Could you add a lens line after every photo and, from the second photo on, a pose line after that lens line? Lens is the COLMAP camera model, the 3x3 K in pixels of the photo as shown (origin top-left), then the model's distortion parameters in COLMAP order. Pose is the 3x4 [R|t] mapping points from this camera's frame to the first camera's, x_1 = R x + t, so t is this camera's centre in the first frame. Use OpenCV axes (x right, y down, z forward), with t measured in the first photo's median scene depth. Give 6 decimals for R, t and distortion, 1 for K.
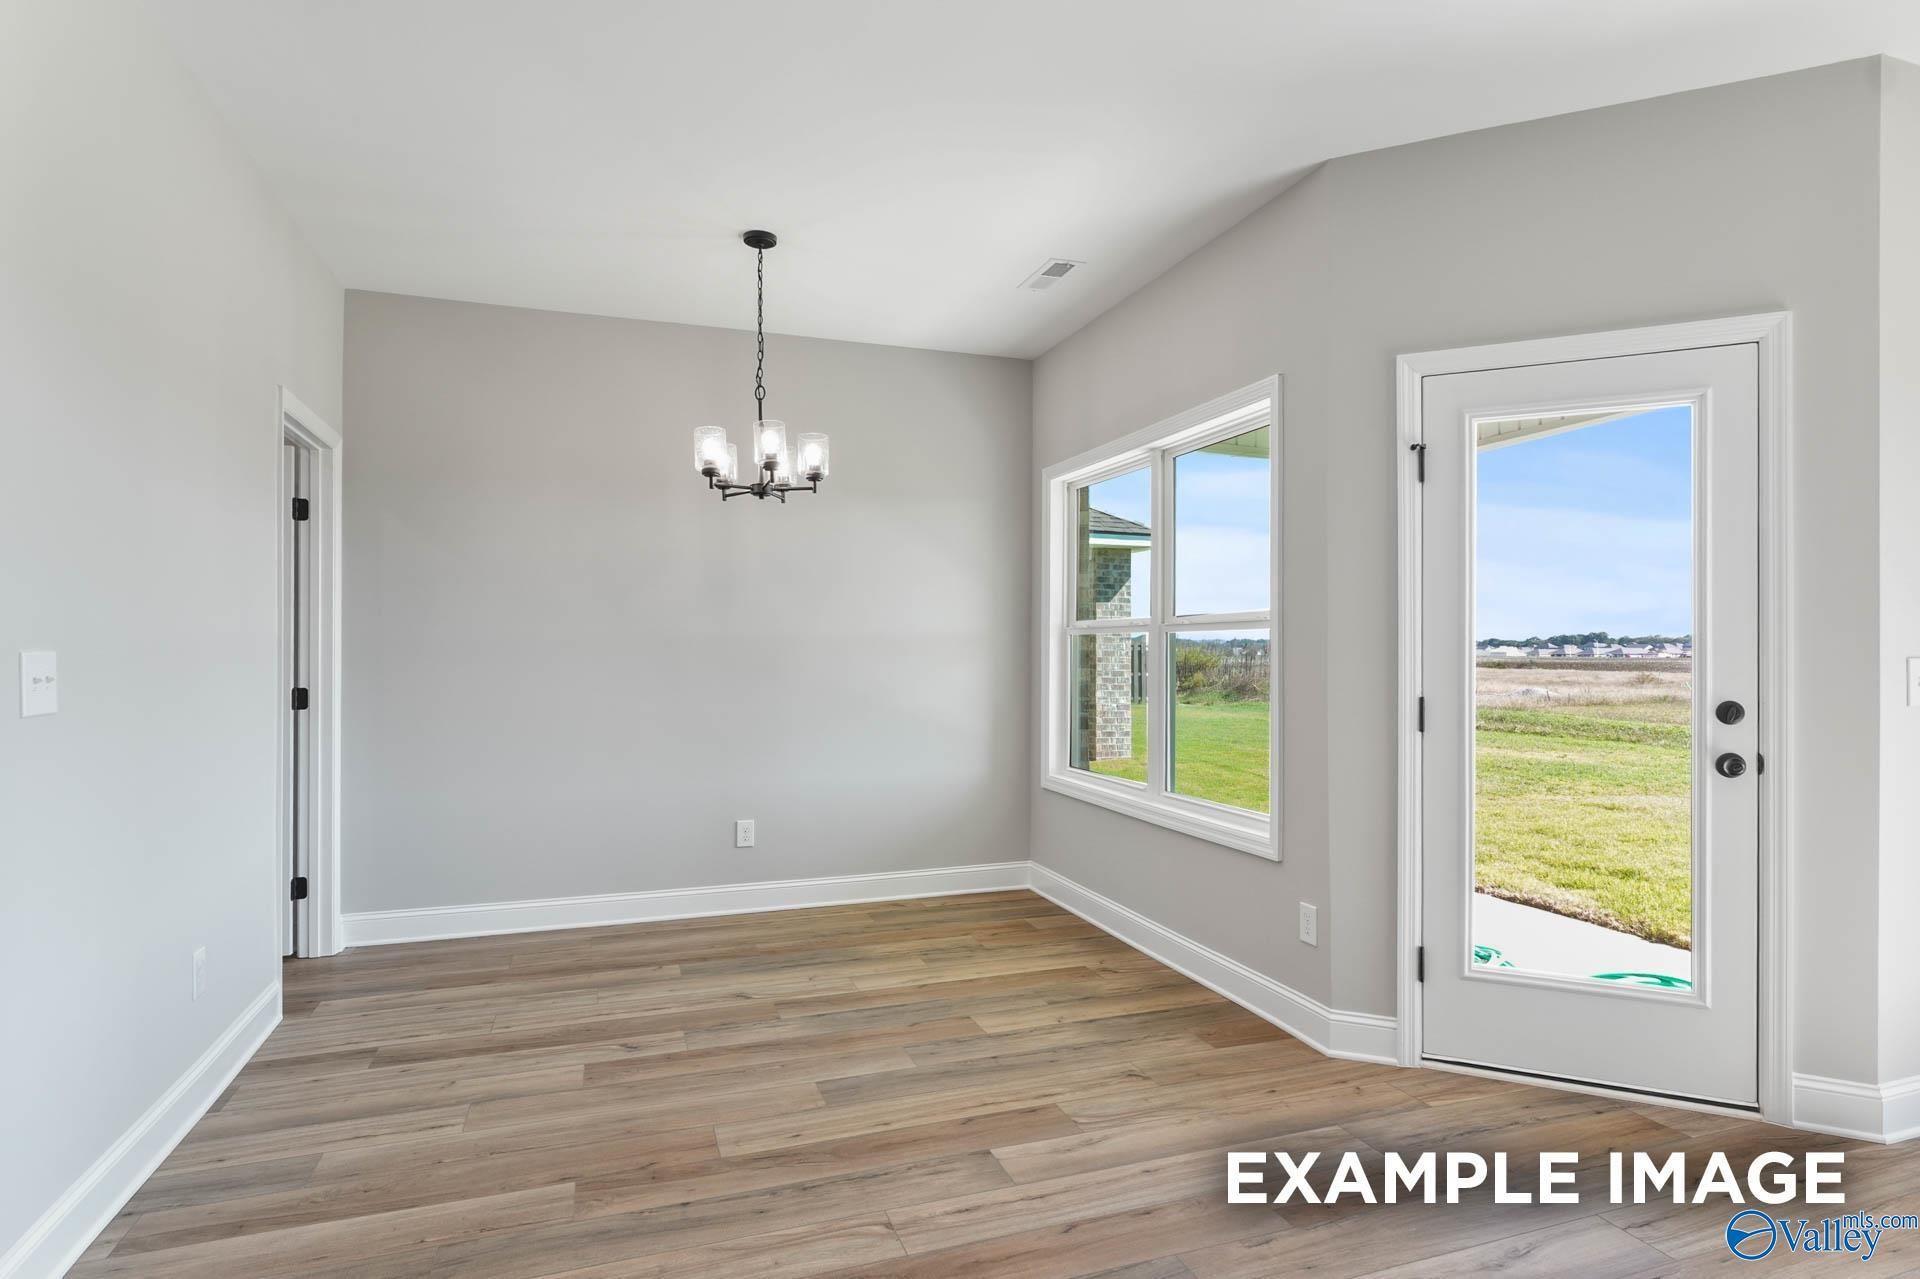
lens RADIAL K [[1013.2, 0, 953.1], [0, 1013.2, 648.8], [0, 0, 1]] dist [-0.004898, -0.000412]
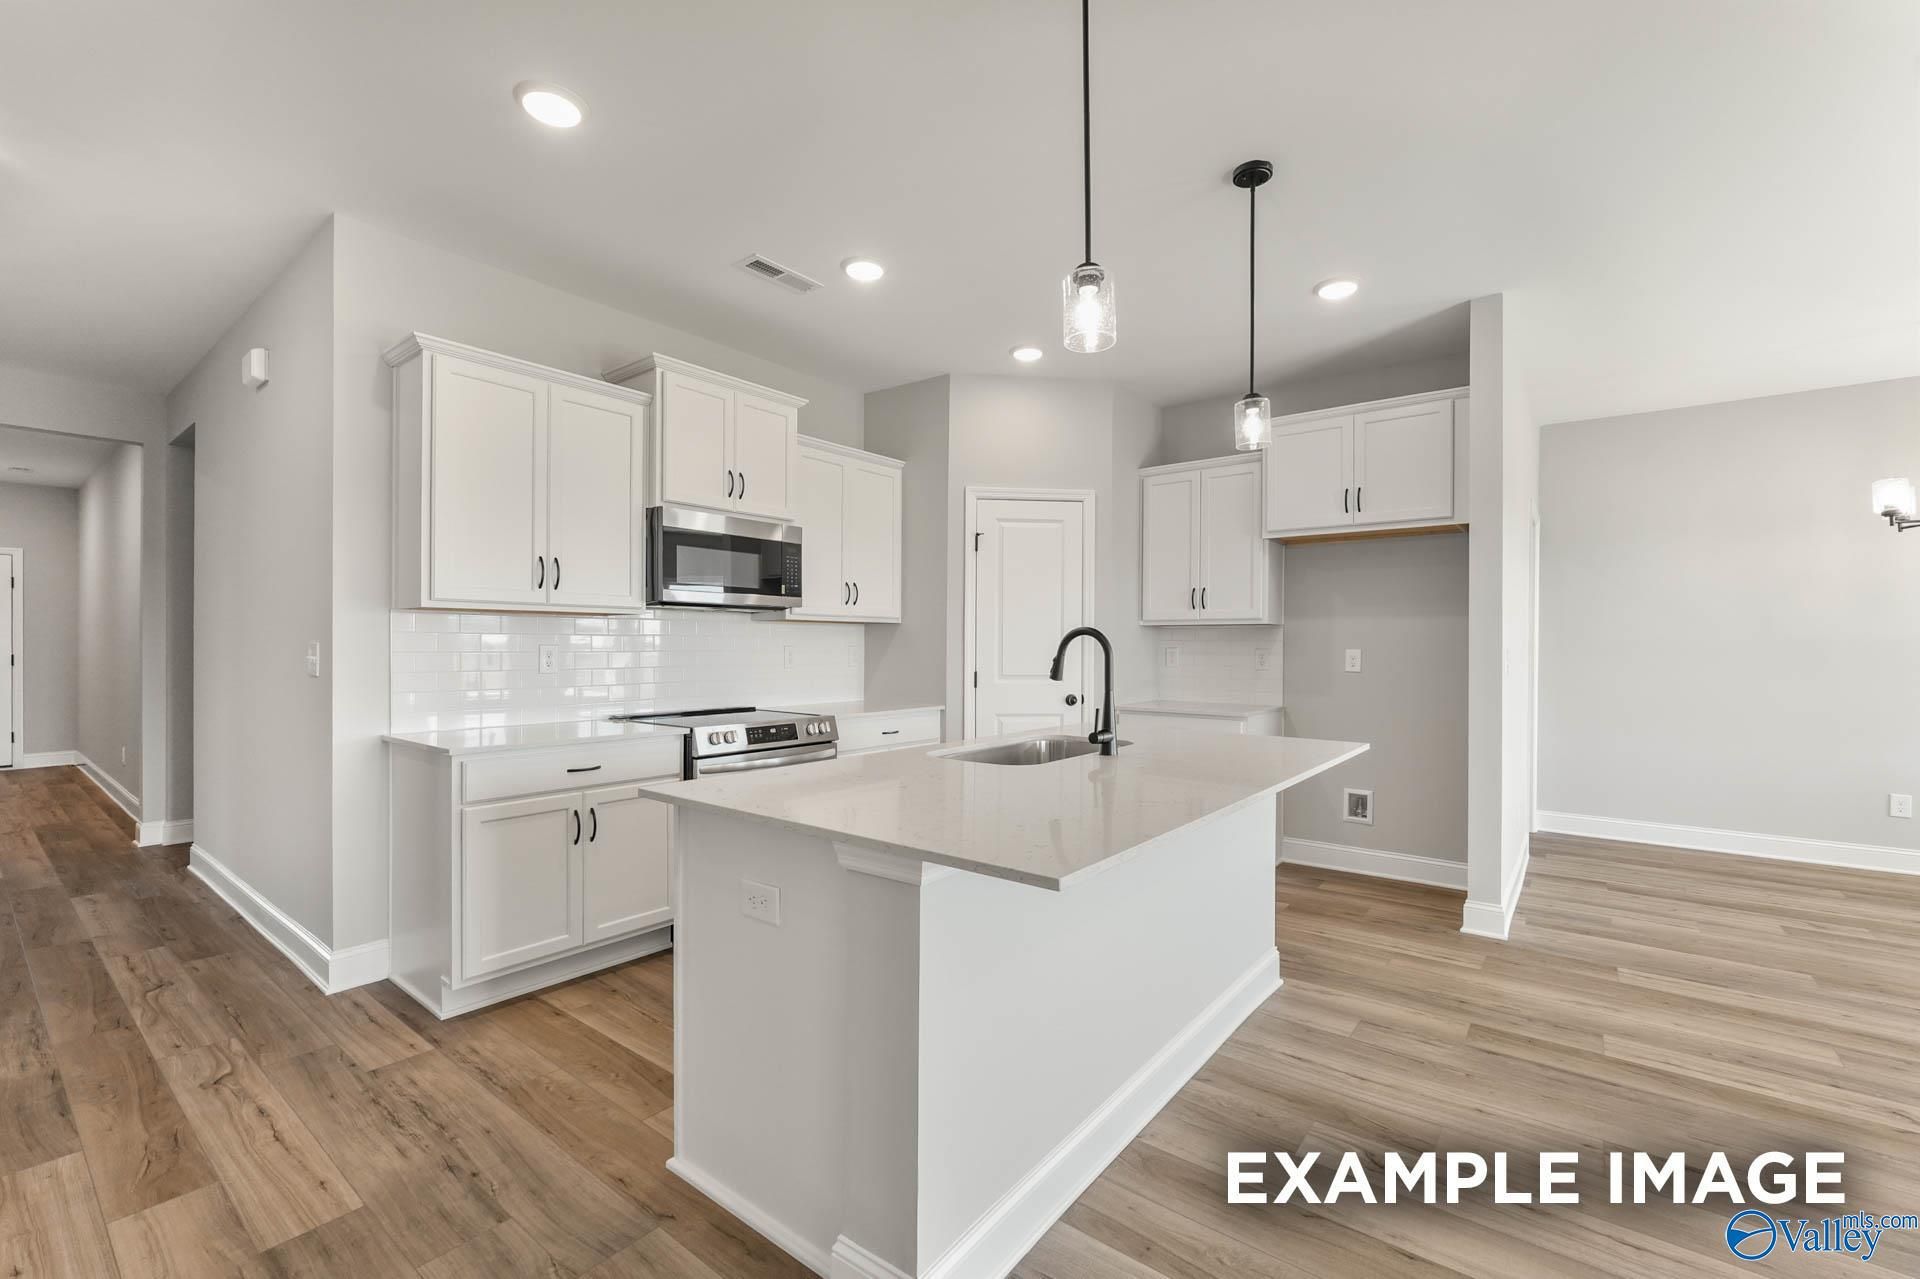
lens RADIAL K [[805.5, 0, 946.7], [0, 805.5, 646.6], [0, 0, 1]] dist [-0.003267, -0.001038]
pose [[0.536641, 0.004938, -0.843796, -0.022942], [-0.002892, 0.999988, 0.004013, -0.004277], [0.843806, 0.000286, 0.536649, -0.592083]]
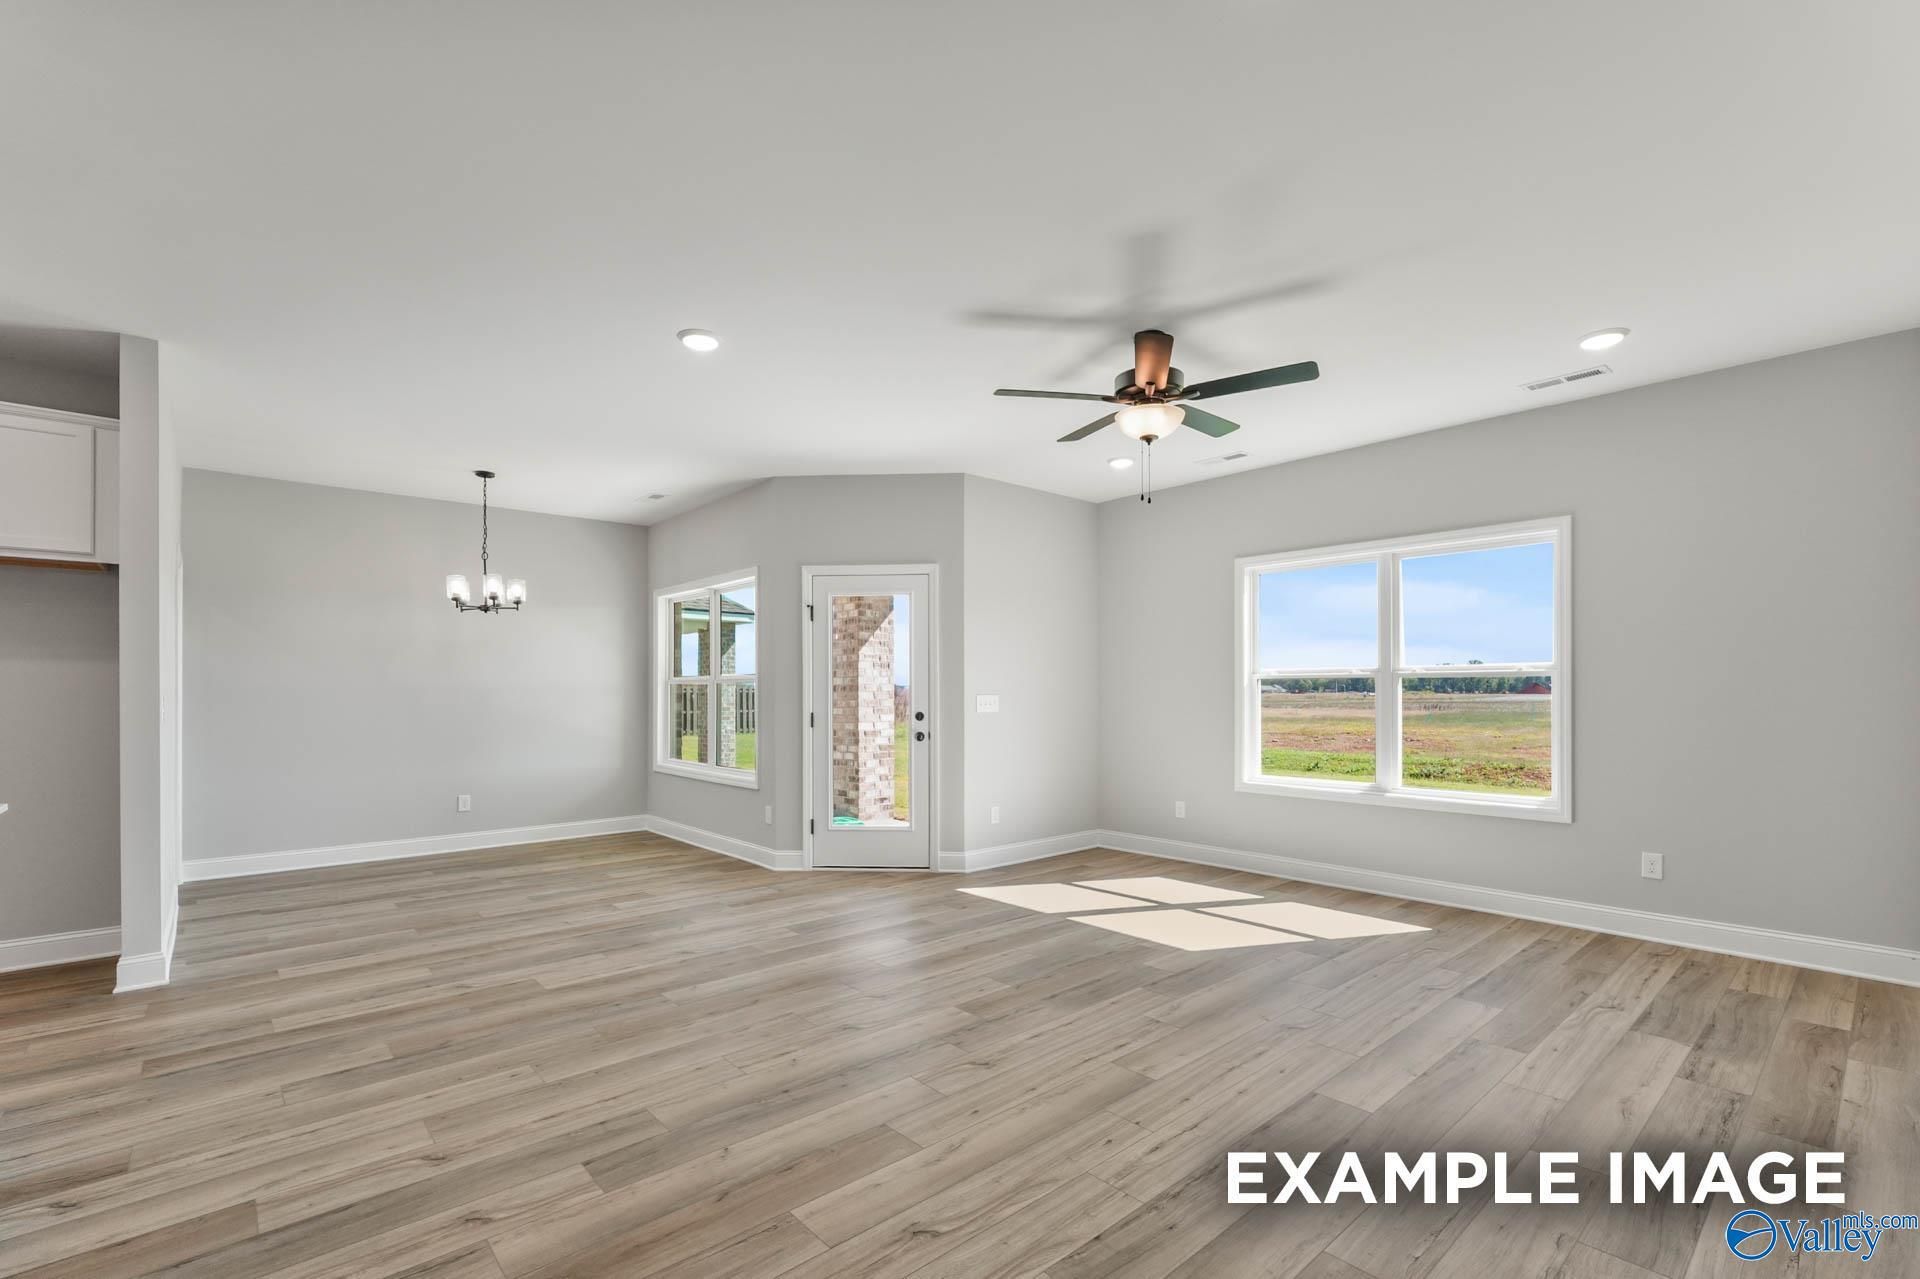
lens RADIAL K [[856.0, 0, 941.5], [0, 856.0, 683.9], [0, 0, 1]] dist [0.015574, -0.001278]
pose [[0.931413, -0.000769, 0.363963, 0.017298], [0.003913, 0.999961, -0.007903, -0.001774], [-0.363943, 0.008785, 0.931380, -0.834918]]
